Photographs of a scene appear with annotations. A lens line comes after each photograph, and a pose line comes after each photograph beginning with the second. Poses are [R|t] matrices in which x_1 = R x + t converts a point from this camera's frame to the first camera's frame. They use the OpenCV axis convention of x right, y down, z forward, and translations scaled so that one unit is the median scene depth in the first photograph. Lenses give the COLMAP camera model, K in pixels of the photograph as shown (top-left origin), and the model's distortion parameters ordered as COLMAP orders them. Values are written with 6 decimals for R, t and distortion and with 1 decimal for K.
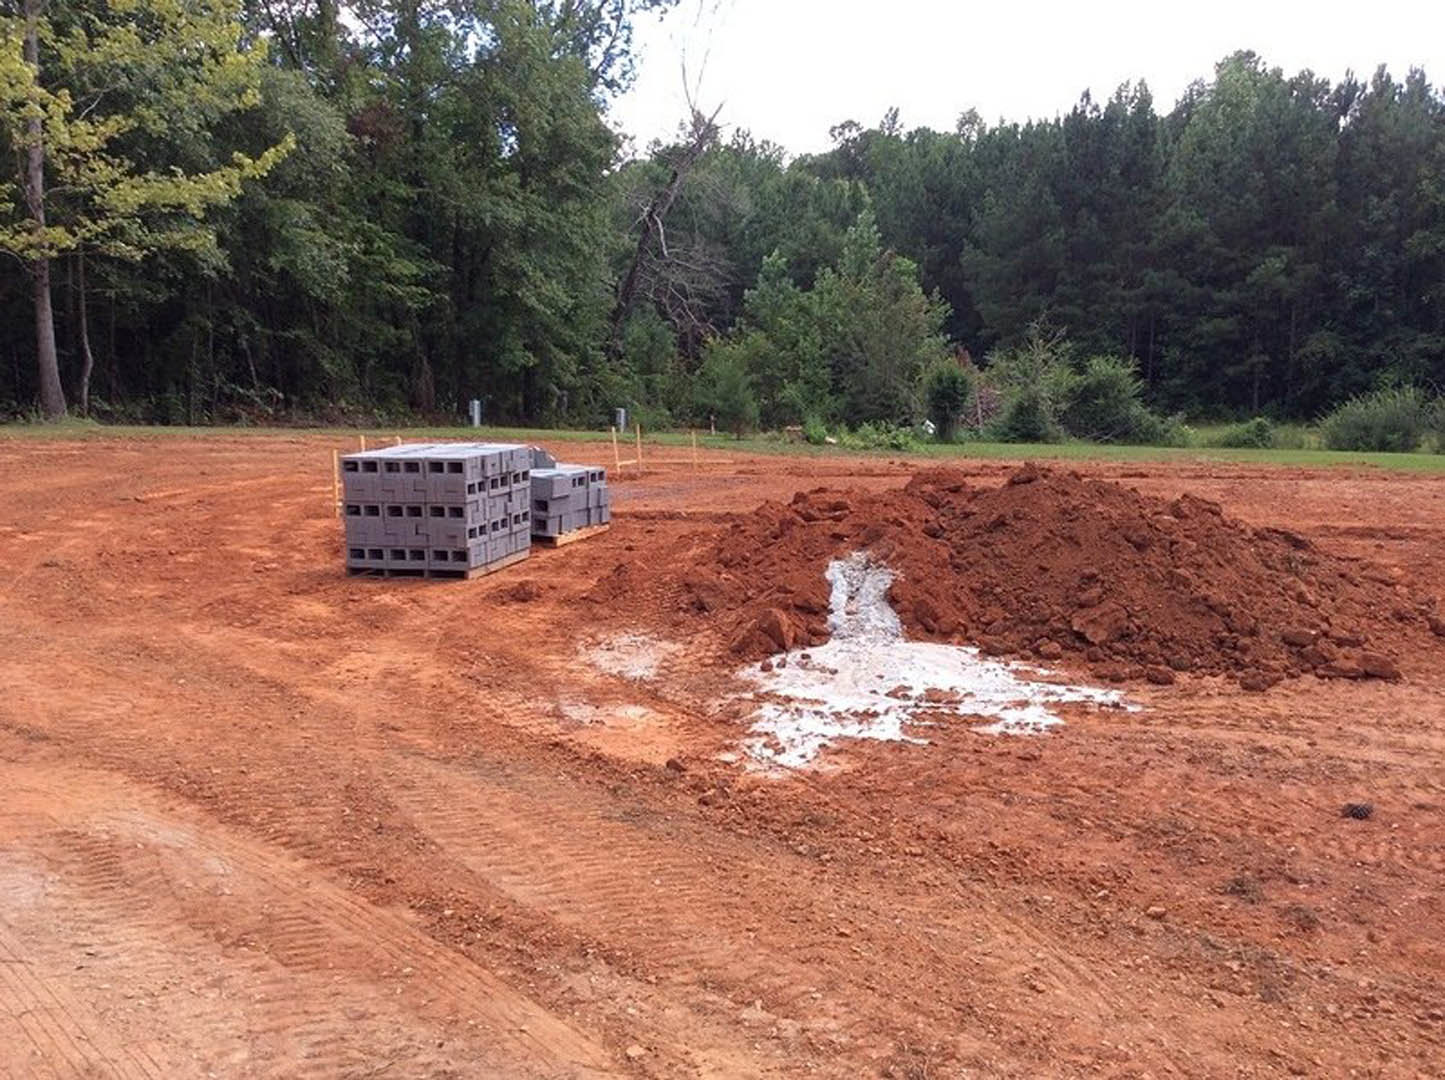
lens RADIAL K [[1300.3, 0, 724.4], [0, 1300.3, 539.6], [0, 0, 1]] dist [0.098224, -0.196132]
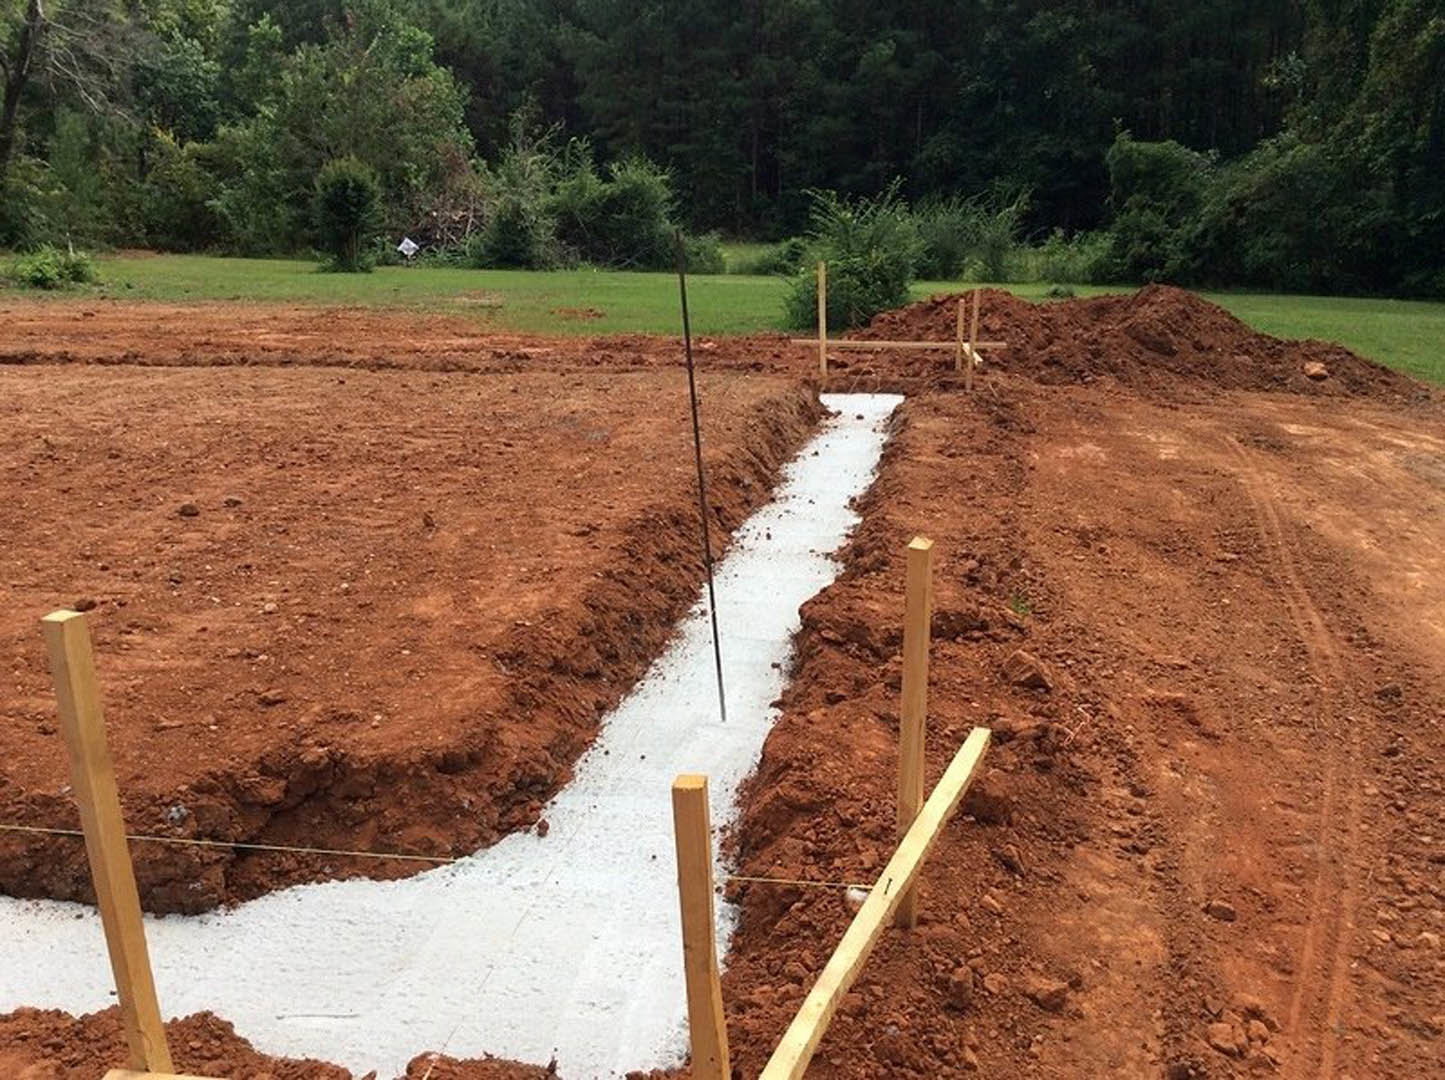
lens RADIAL K [[1300.3, 0, 742.1], [0, 1300.3, 546.2], [0, 0, 1]] dist [0.098224, -0.196132]
pose [[0.989591, -0.034811, 0.139632, 0.234011], [0.014462, 0.989445, 0.144183, -0.017678], [-0.143177, -0.140663, 0.979650, 0.154347]]
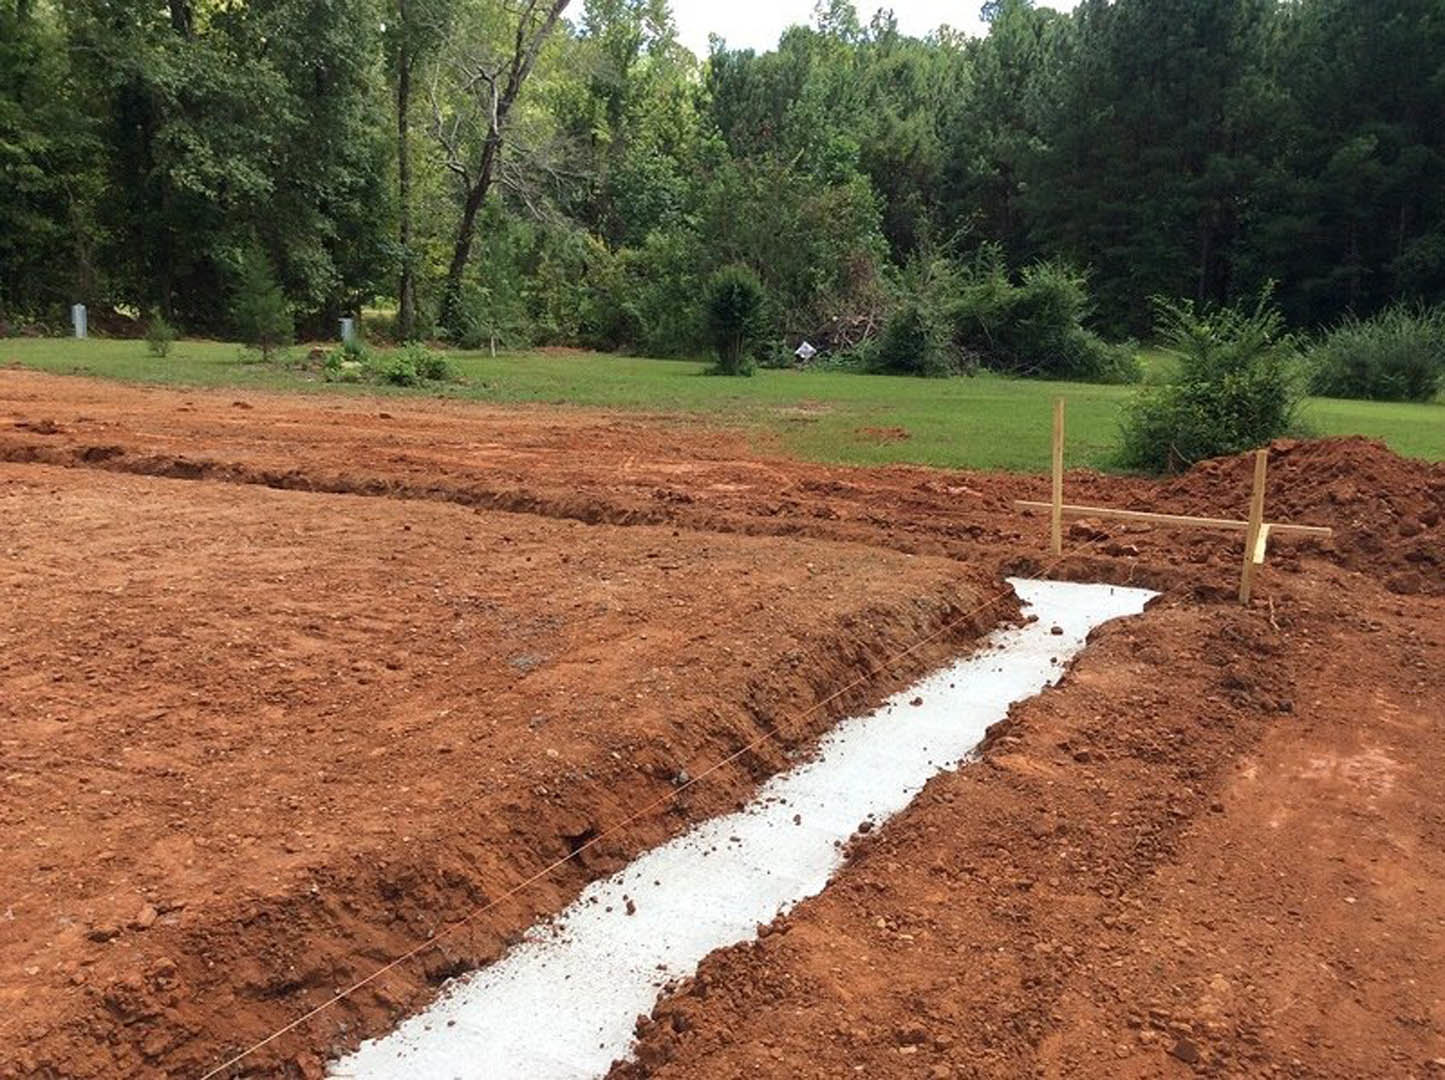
lens RADIAL K [[1300.3, 0, 728.7], [0, 1300.3, 534.9], [0, 0, 1]] dist [0.098224, -0.196132]
pose [[0.979284, 0.048822, -0.196517, 0.264981], [-0.036571, 0.997182, 0.065498, -0.024043], [0.199161, -0.056955, 0.978310, 0.199707]]
